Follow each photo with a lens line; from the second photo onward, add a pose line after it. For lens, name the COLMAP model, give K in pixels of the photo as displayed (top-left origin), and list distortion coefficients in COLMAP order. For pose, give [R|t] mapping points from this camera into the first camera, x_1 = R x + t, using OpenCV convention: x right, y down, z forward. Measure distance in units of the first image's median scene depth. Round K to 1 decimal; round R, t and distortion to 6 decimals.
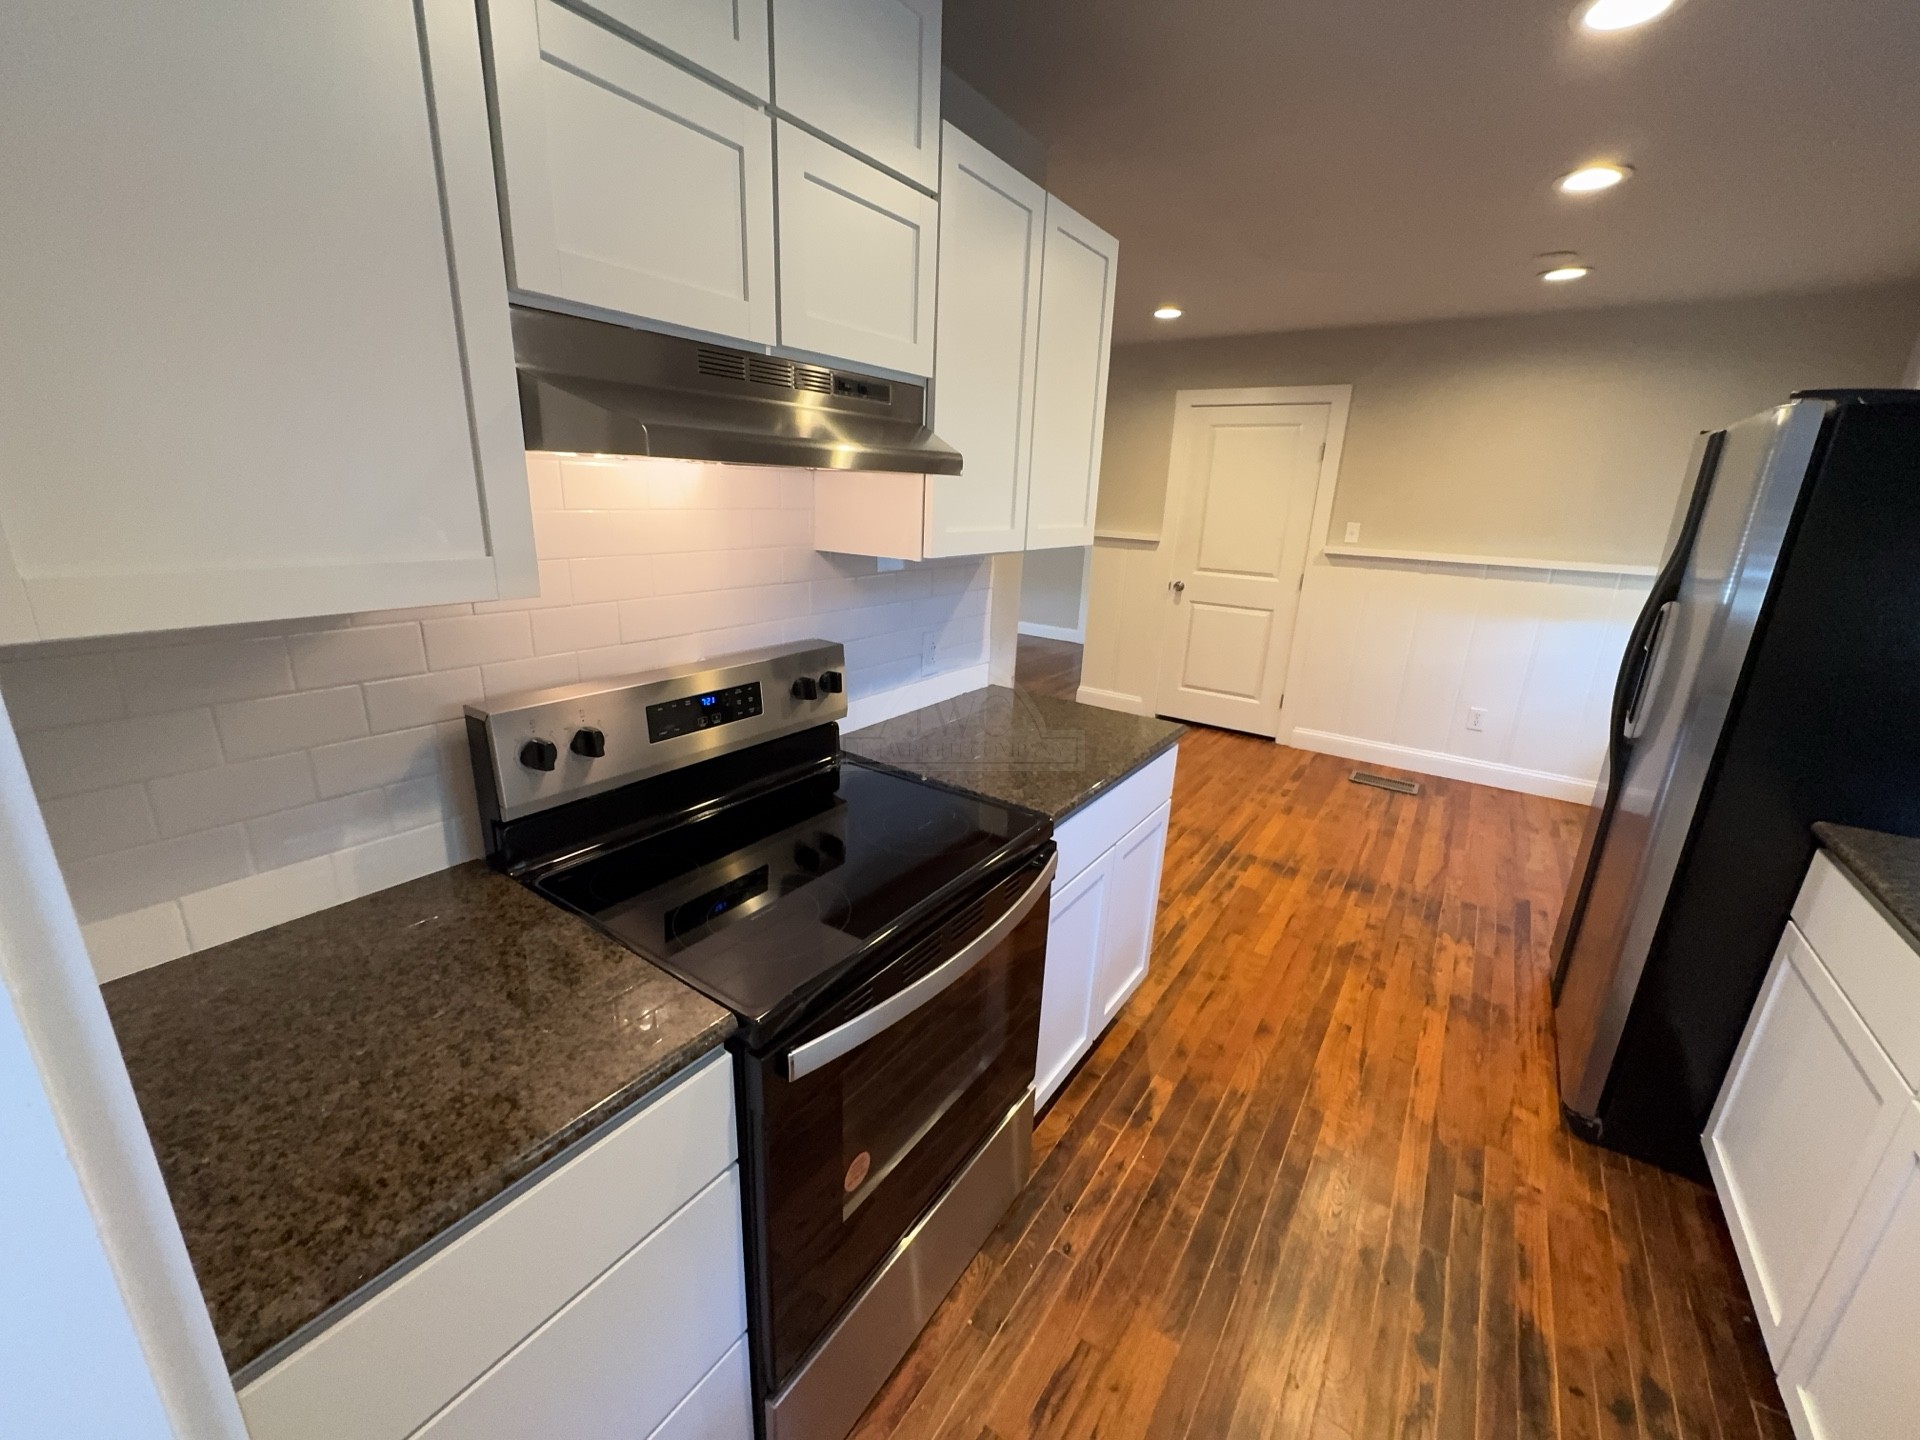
lens RADIAL K [[766.7, 0, 957.5], [0, 766.7, 719.0], [0, 0, 1]] dist [-0.002559, 0.000477]
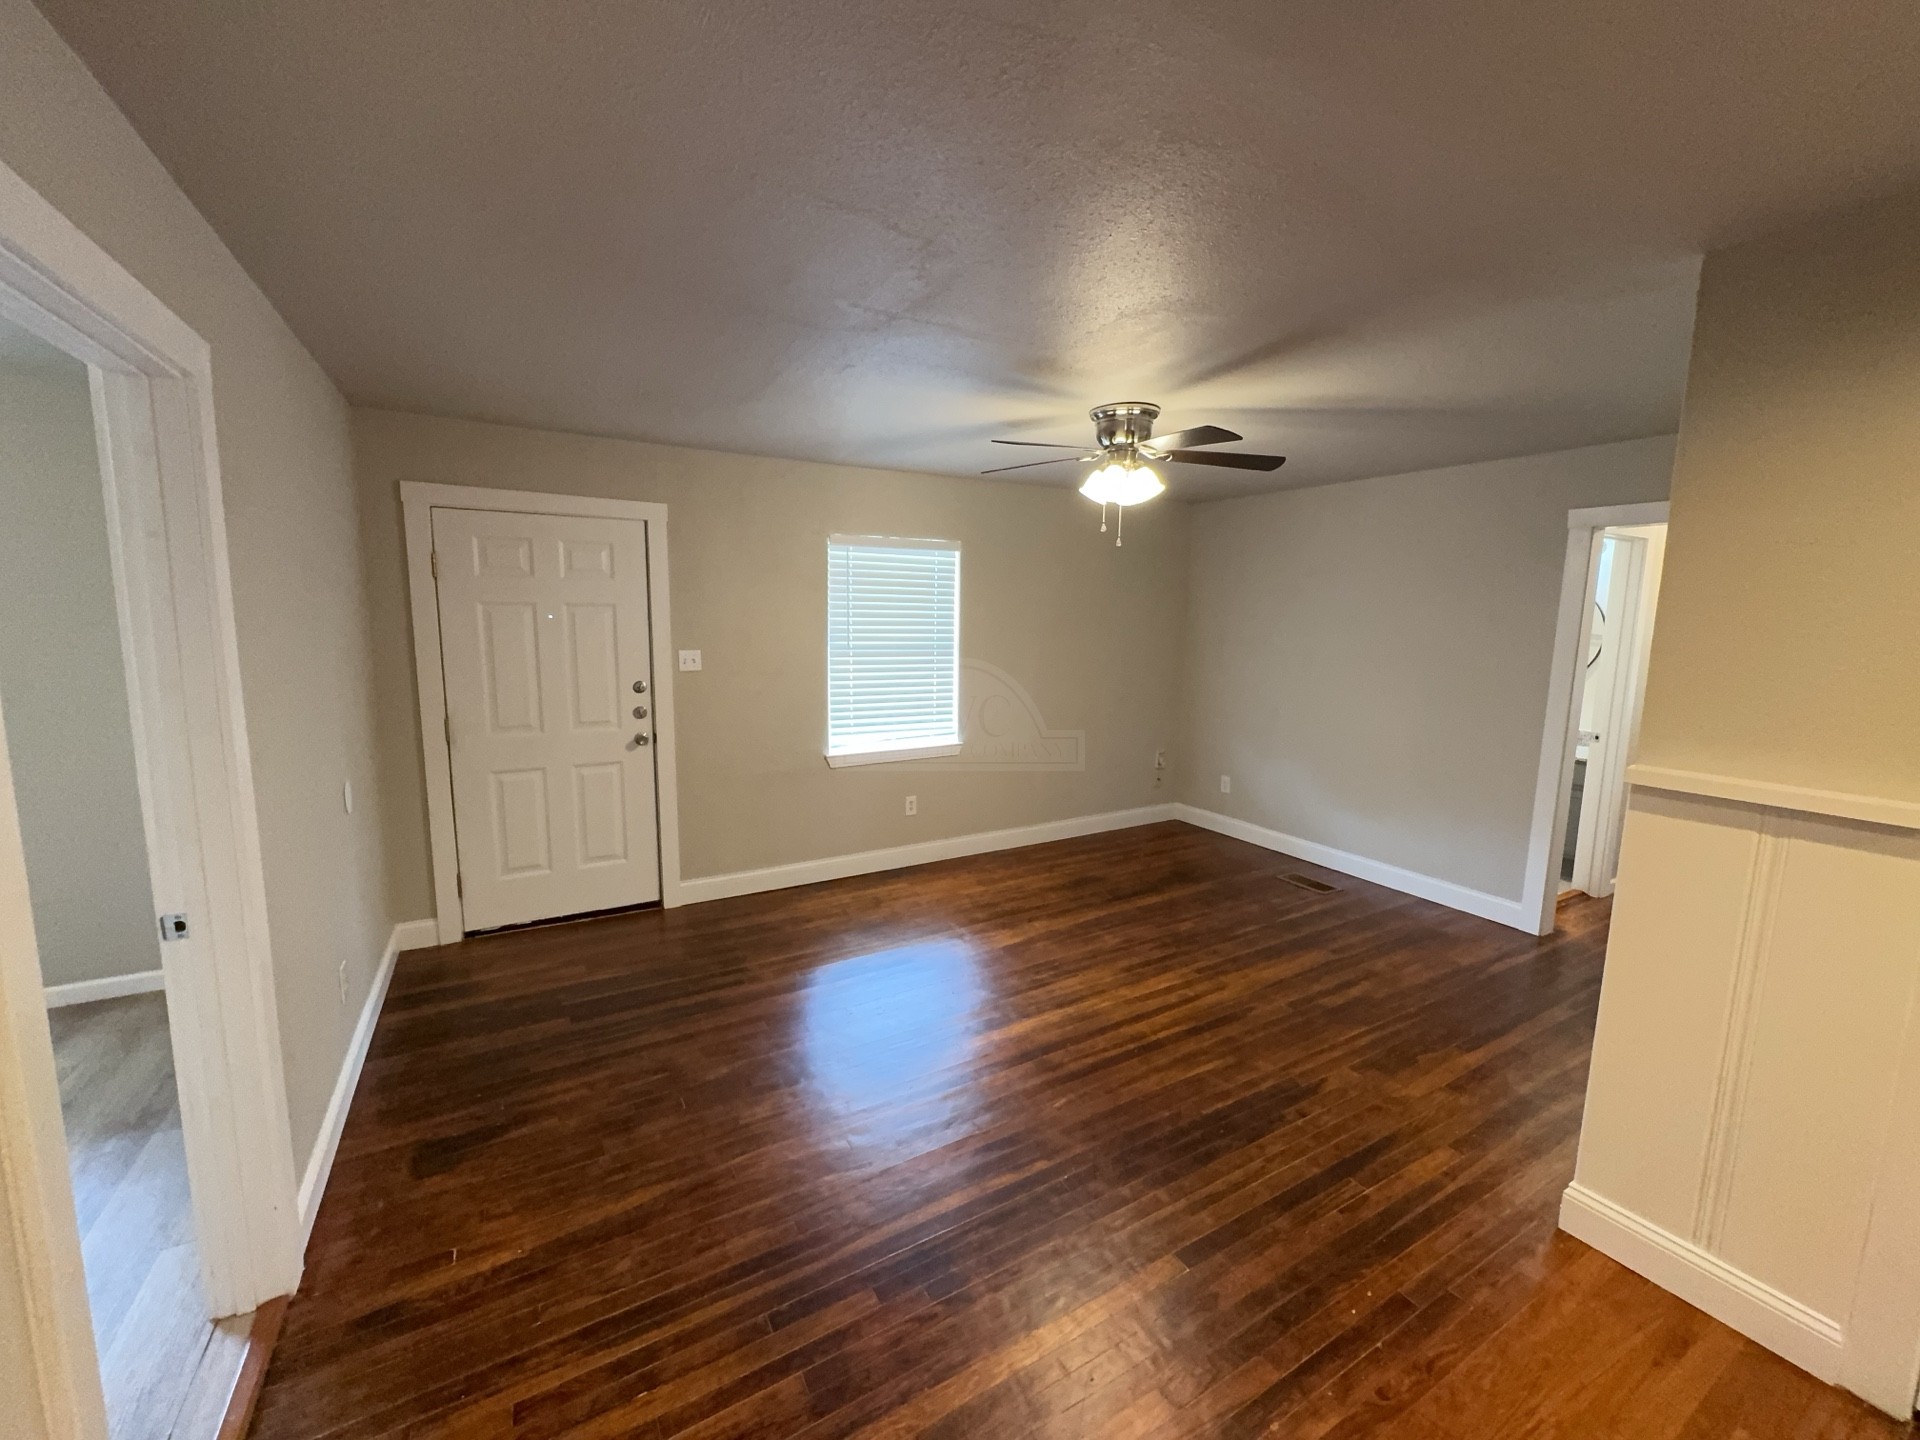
lens RADIAL K [[766.7, 0, 957.5], [0, 766.7, 719.0], [0, 0, 1]] dist [-0.002559, 0.000477]
pose [[0.903958, 0.031419, -0.426466, 0.092413], [-0.103280, 0.983814, -0.146437, -0.360324], [0.414962, 0.176419, 0.892571, 1.086884]]
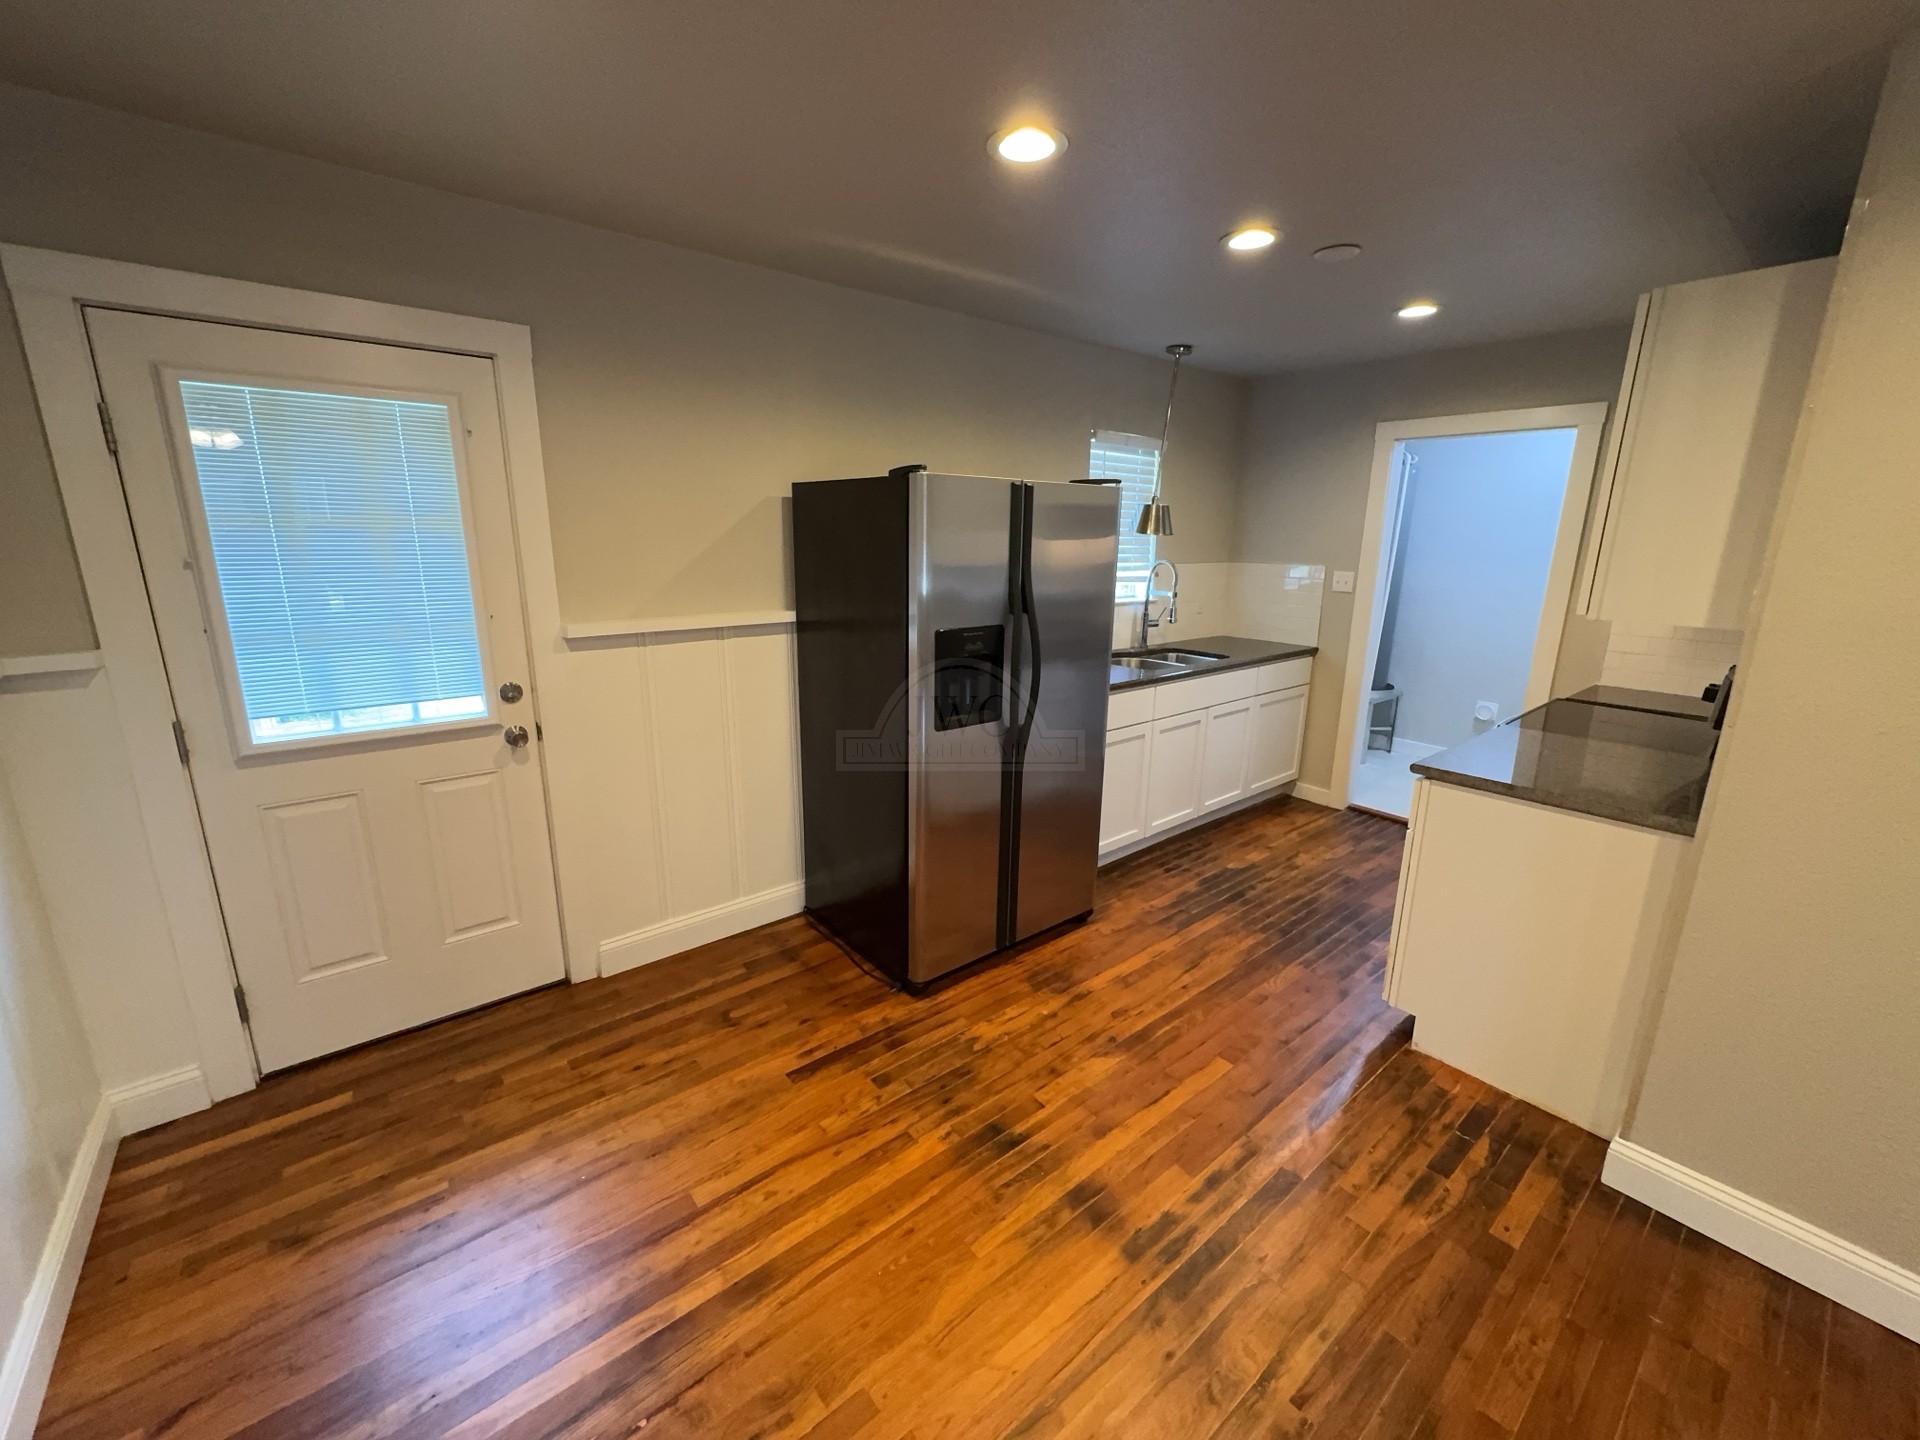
lens RADIAL K [[766.7, 0, 957.5], [0, 766.7, 719.0], [0, 0, 1]] dist [-0.002559, 0.000477]
pose [[-0.960660, -0.112415, 0.253958, 0.501078], [0.033437, 0.860952, 0.507586, -0.475736], [-0.275706, 0.496110, -0.823323, 1.574417]]
